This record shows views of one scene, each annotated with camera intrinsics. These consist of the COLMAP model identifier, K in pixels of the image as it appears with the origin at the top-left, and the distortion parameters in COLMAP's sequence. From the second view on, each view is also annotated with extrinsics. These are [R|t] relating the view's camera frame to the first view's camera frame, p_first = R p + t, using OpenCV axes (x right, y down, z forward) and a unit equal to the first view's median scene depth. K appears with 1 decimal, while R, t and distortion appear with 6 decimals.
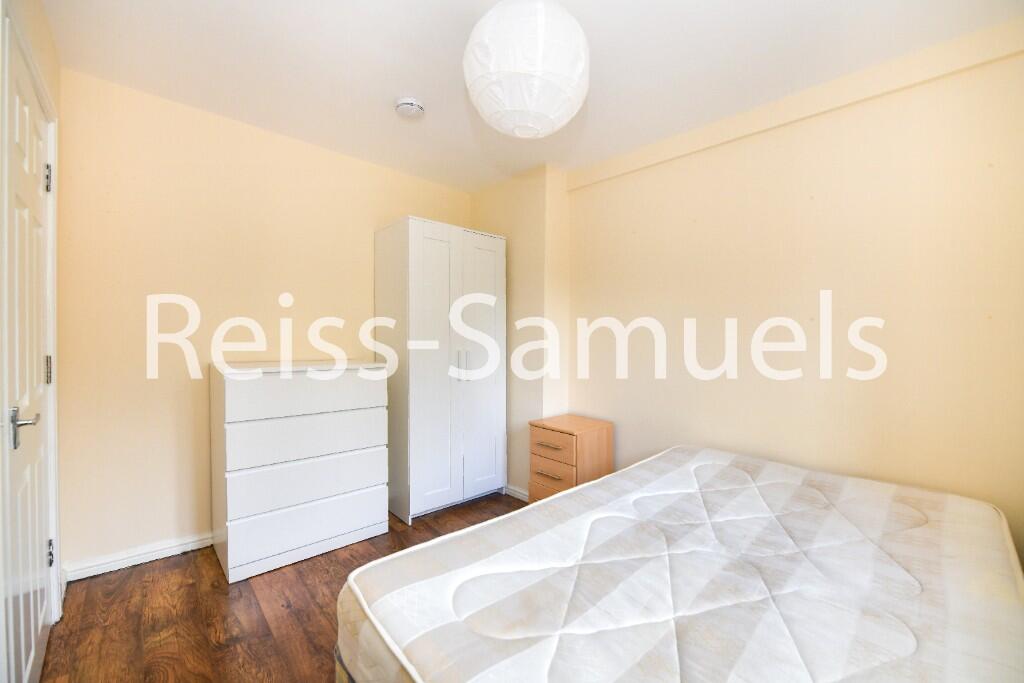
lens RADIAL K [[408.3, 0, 511.4], [0, 408.3, 337.1], [0, 0, 1]] dist [-0.020408, -0.000110]
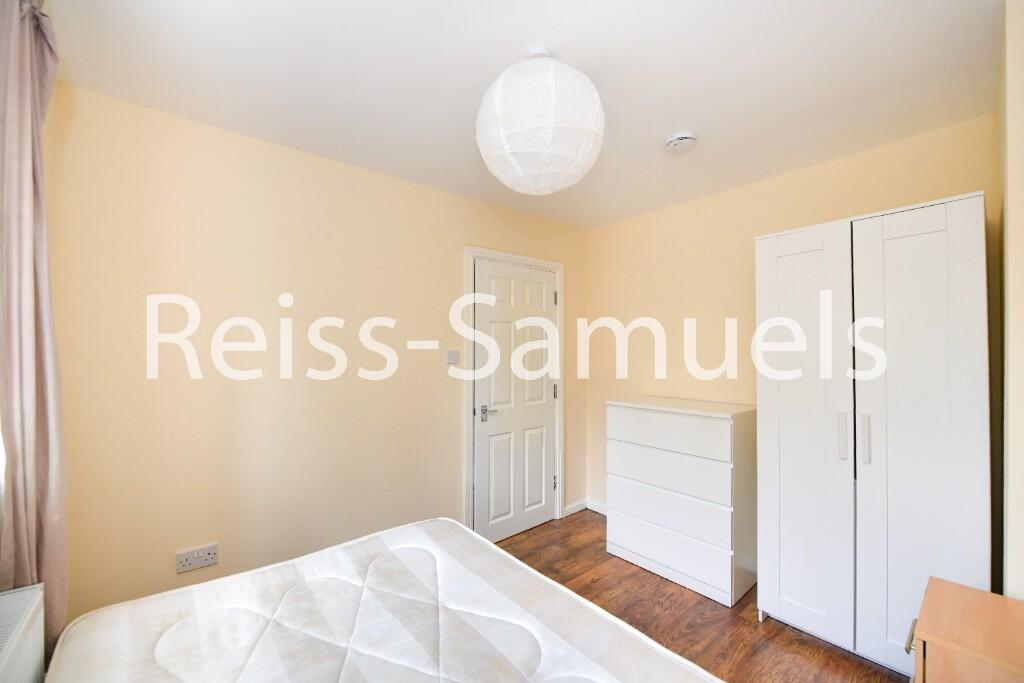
lens RADIAL K [[408.3, 0, 512.2], [0, 408.3, 350.4], [0, 0, 1]] dist [-0.020408, -0.000110]
pose [[-0.042679, -0.012336, -0.999013, 0.875697], [-0.002159, 0.999923, -0.012255, -0.085599], [0.999087, 0.001633, -0.042702, 0.856754]]
